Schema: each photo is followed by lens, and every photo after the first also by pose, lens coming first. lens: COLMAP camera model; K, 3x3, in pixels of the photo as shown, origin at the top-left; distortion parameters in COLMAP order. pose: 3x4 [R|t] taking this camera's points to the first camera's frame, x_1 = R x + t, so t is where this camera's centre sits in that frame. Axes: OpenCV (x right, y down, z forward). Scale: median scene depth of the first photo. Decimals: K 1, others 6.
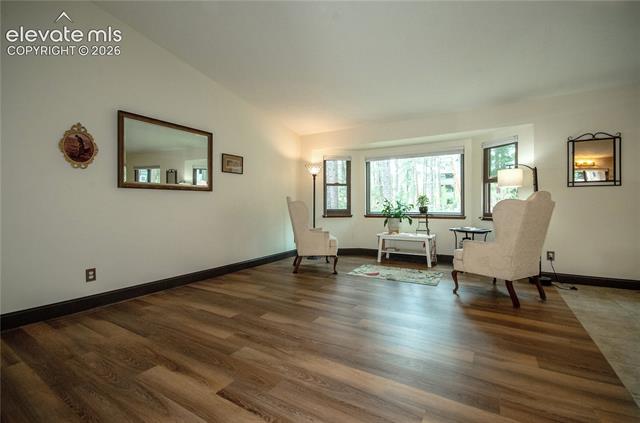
lens RADIAL K [[278.9, 0, 323.0], [0, 278.9, 202.7], [0, 0, 1]] dist [-0.000756, -0.000331]
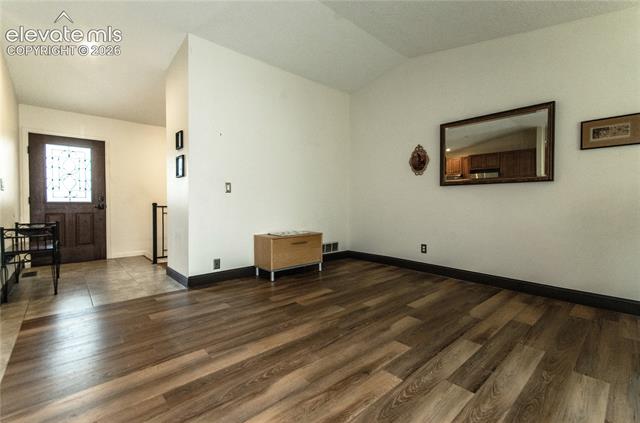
lens RADIAL K [[282.5, 0, 320.0], [0, 282.5, 211.5], [0, 0, 1]] dist [-0.002366, -0.000181]
pose [[-0.282774, 0.033805, -0.958591, 0.761158], [0.001928, 0.999397, 0.034676, 0.017999], [0.959185, 0.007957, -0.282669, 0.967989]]
